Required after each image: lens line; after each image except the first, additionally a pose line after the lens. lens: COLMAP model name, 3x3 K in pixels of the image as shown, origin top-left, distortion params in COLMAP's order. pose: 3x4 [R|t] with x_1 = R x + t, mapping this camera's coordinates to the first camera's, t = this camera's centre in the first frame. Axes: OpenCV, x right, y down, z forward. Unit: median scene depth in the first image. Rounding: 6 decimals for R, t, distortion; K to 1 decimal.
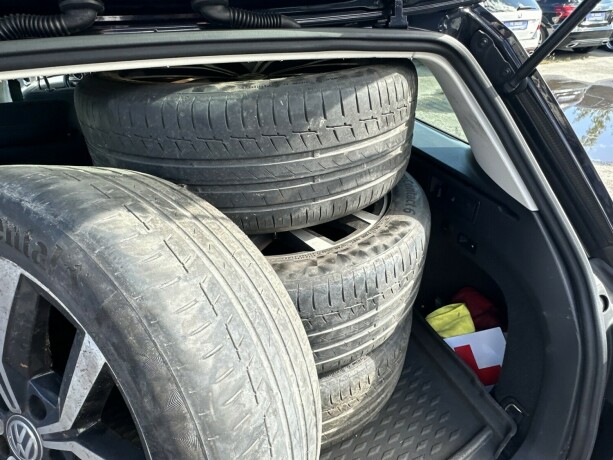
lens RADIAL K [[380.9, 0, 305.2], [0, 380.9, 231.0], [0, 0, 1]] dist [-0.006493, -0.002060]
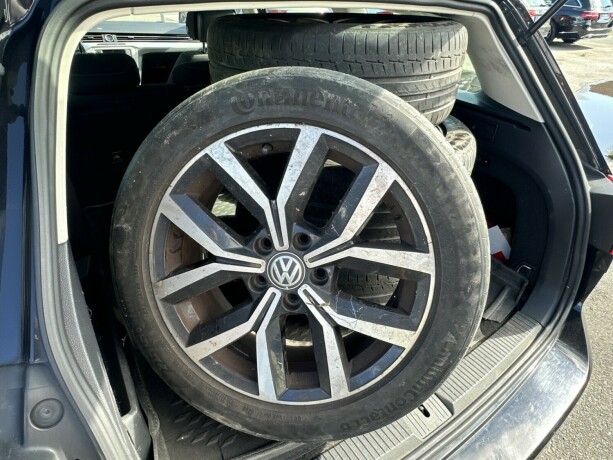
lens RADIAL K [[380.9, 0, 309.2], [0, 380.9, 228.4], [0, 0, 1]] dist [-0.006493, -0.002060]
pose [[0.969767, -0.080051, 0.230528, -0.874990], [0.077093, 0.996785, 0.021827, 0.335709], [-0.231534, -0.003395, 0.972821, -0.344375]]
